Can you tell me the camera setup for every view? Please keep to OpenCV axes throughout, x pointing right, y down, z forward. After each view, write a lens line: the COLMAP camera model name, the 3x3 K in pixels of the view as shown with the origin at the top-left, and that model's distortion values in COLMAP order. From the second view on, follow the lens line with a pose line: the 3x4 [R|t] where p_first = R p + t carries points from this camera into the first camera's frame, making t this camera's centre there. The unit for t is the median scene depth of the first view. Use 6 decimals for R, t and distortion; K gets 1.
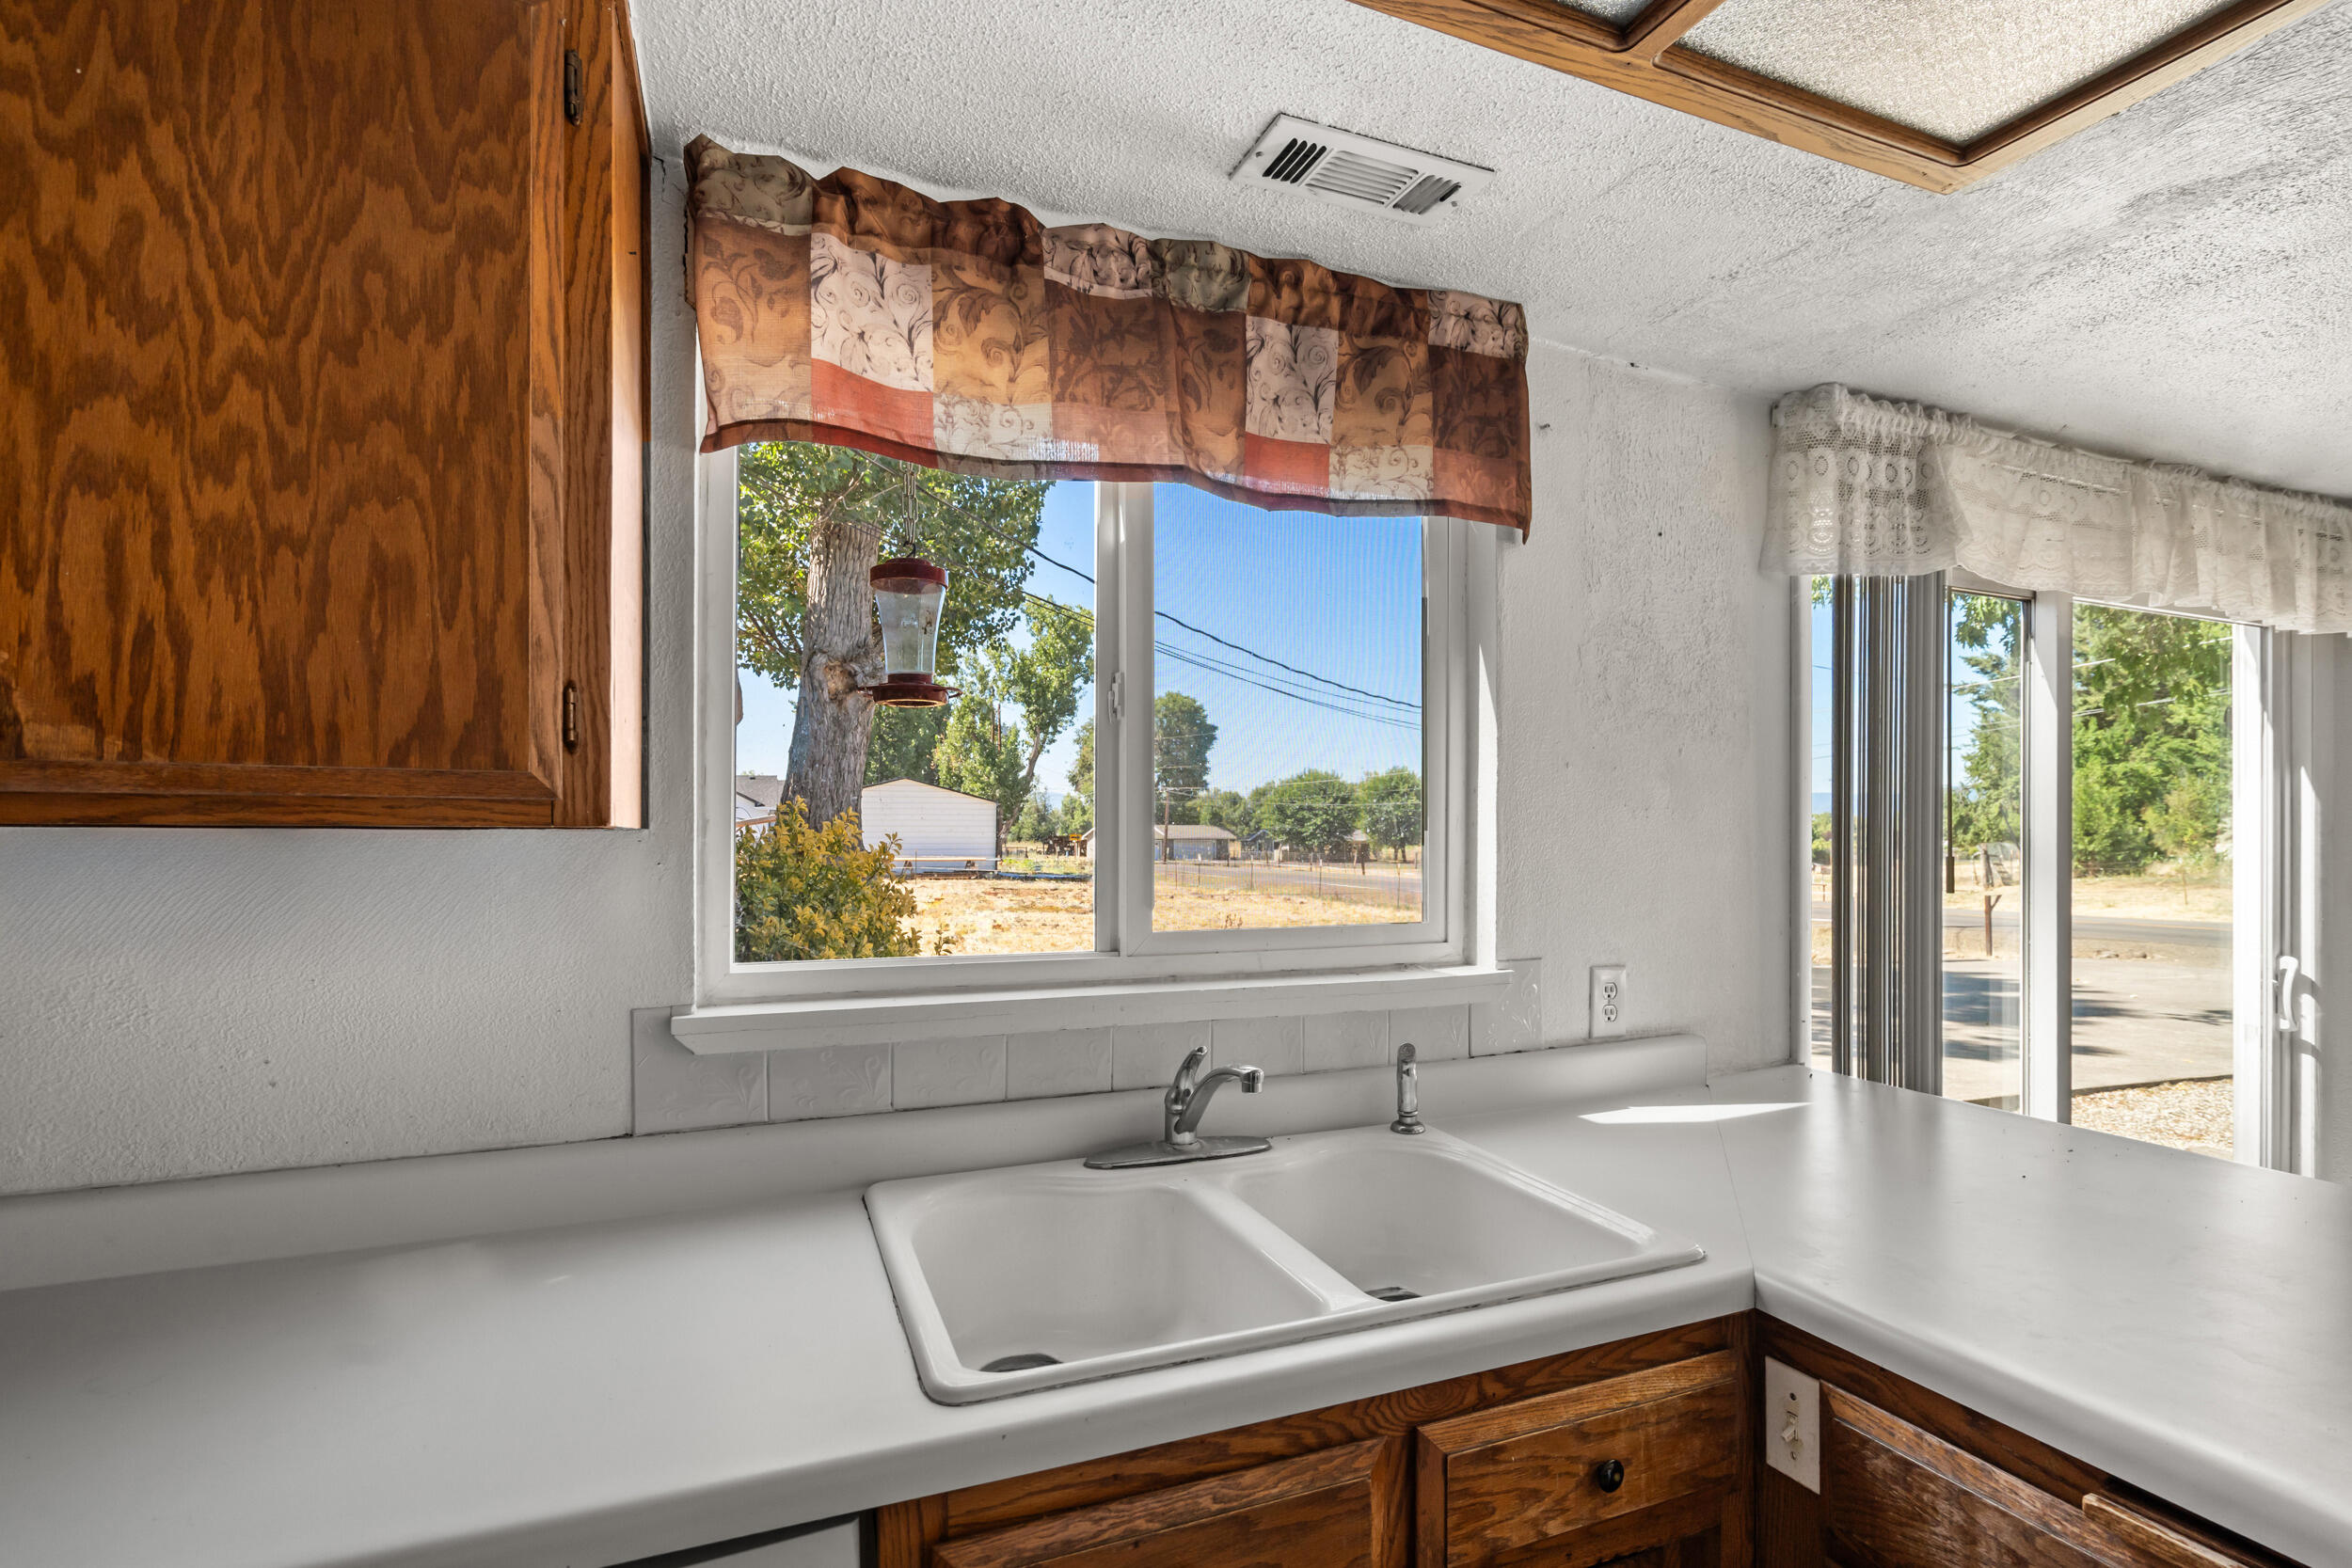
lens RADIAL K [[1078.3, 0, 1162.0], [0, 1078.3, 847.7], [0, 0, 1]] dist [-0.002089, 0.000274]
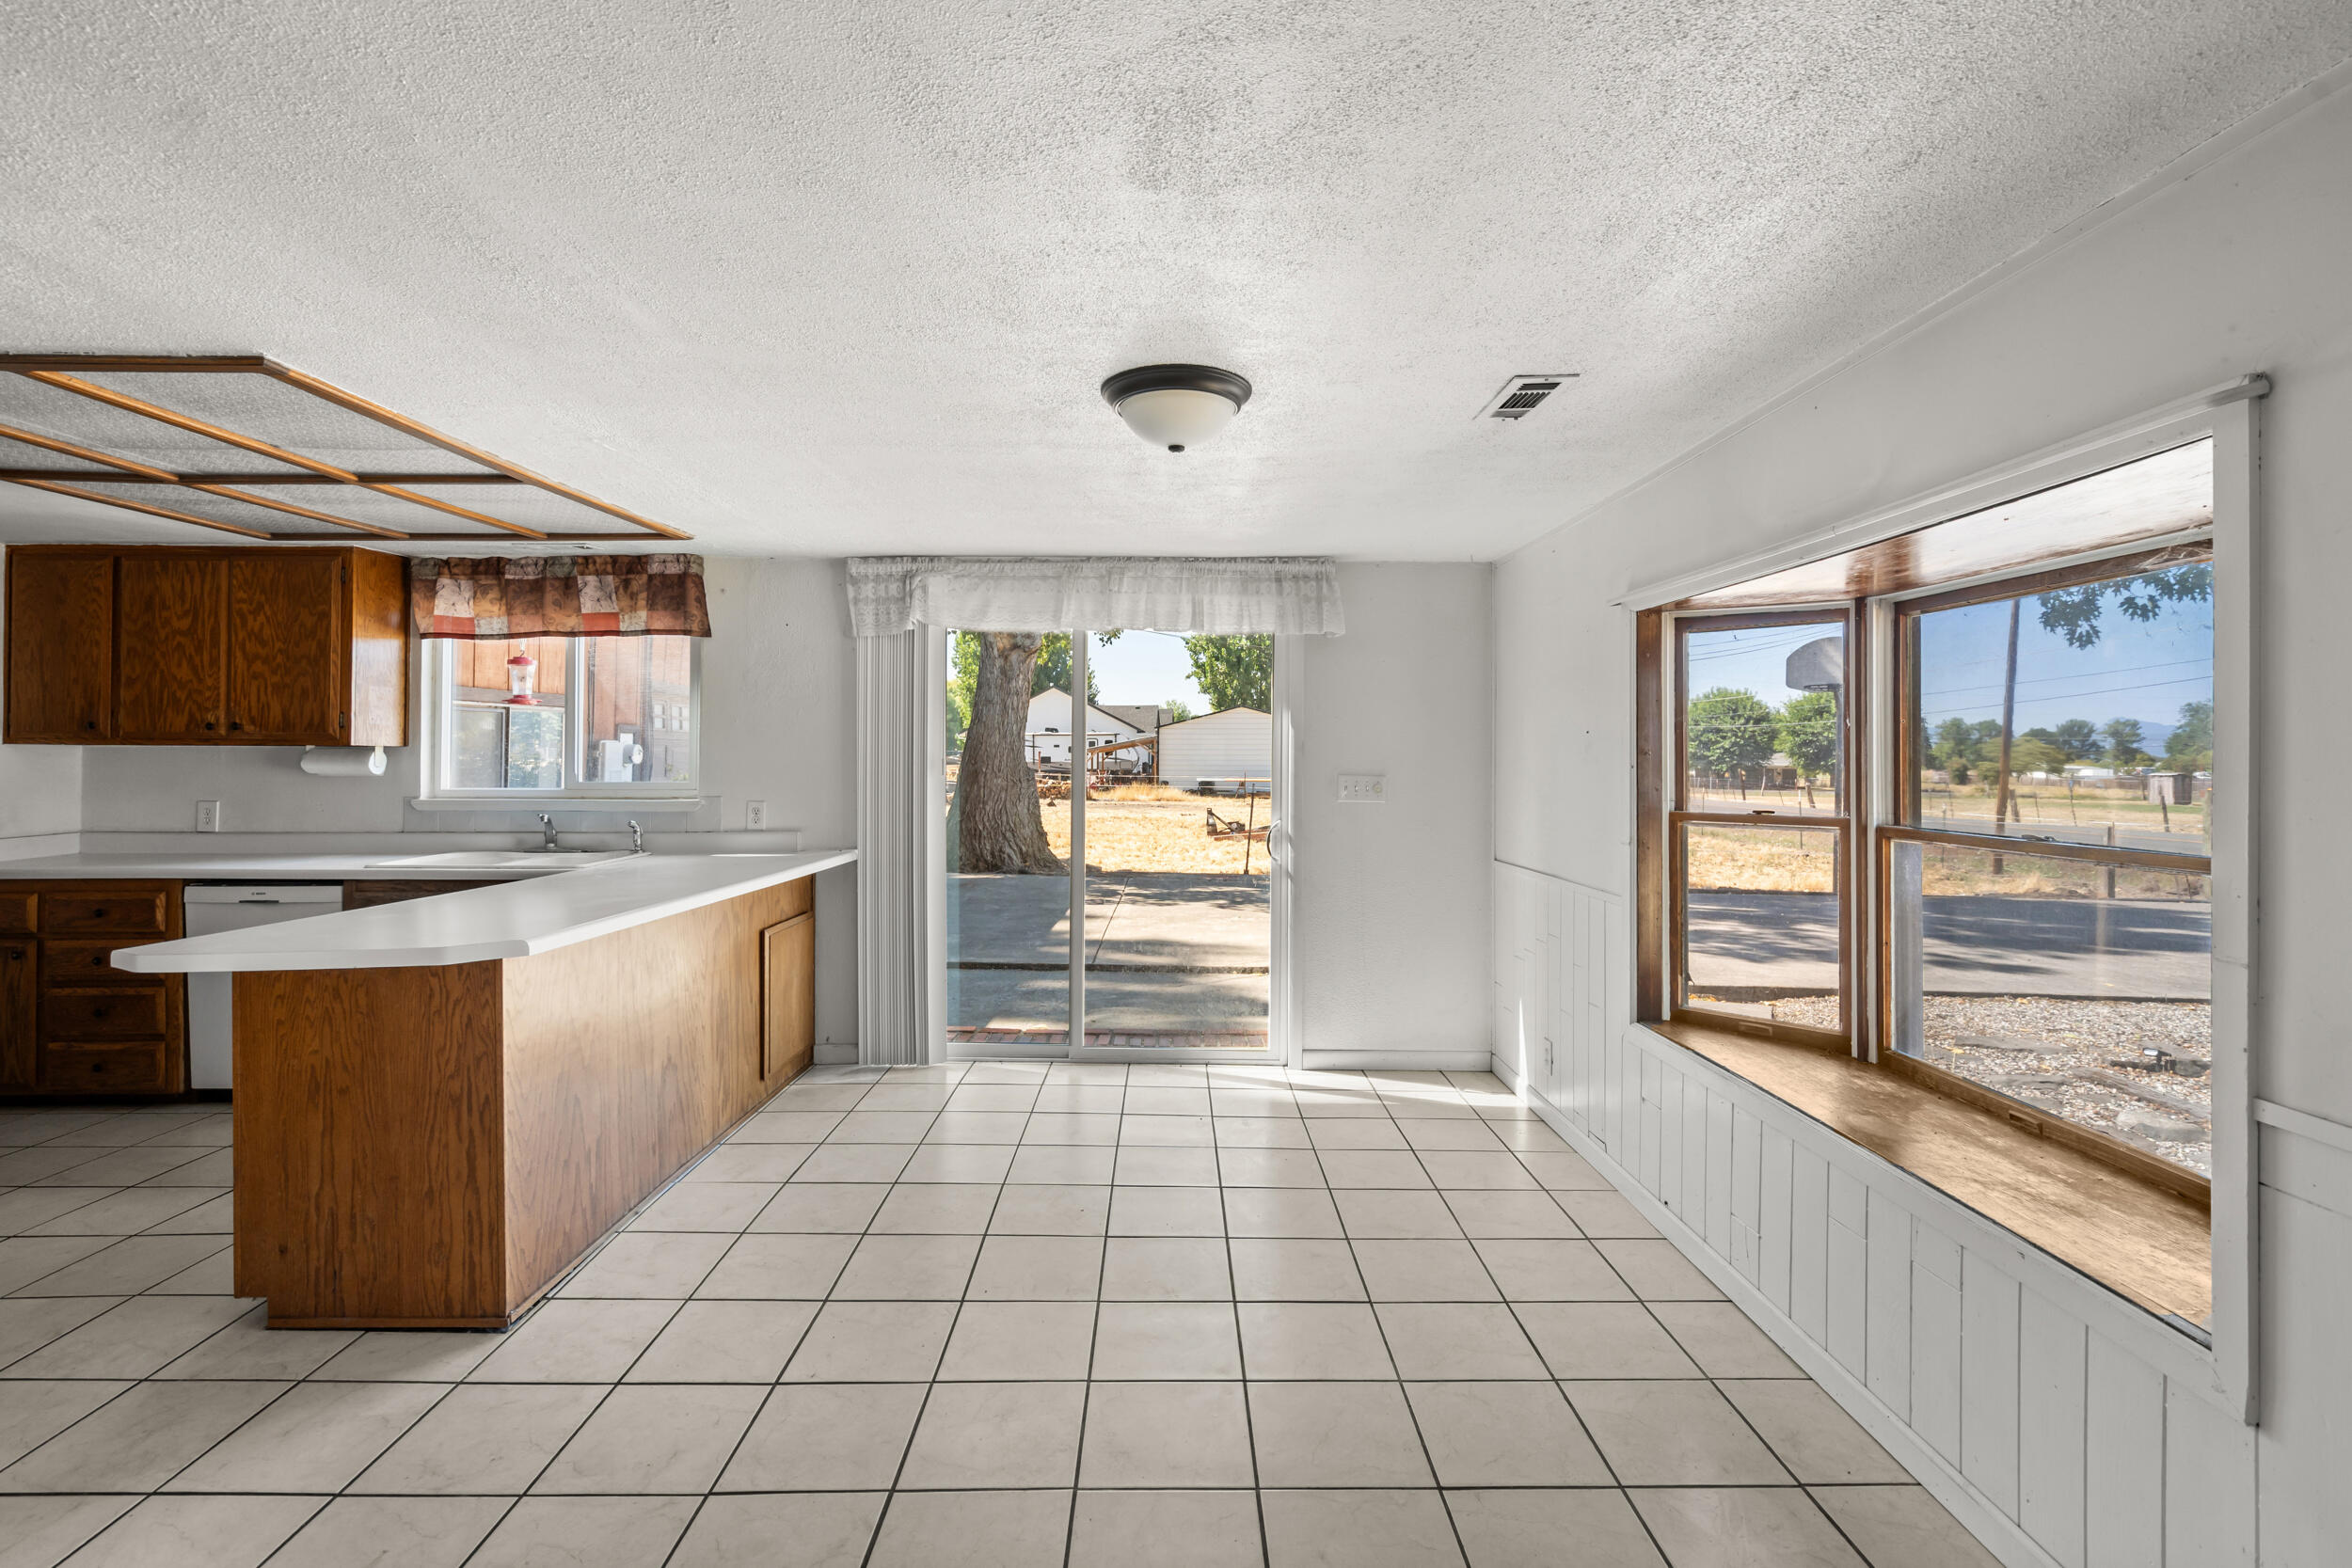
lens RADIAL K [[1078.3, 0, 1181.3], [0, 1078.3, 763.4], [0, 0, 1]] dist [-0.002089, 0.000274]
pose [[0.928707, 0.003148, -0.370801, 2.841380], [-0.006001, 0.999961, -0.006542, 0.041714], [0.370766, 0.008301, 0.928689, -1.202608]]
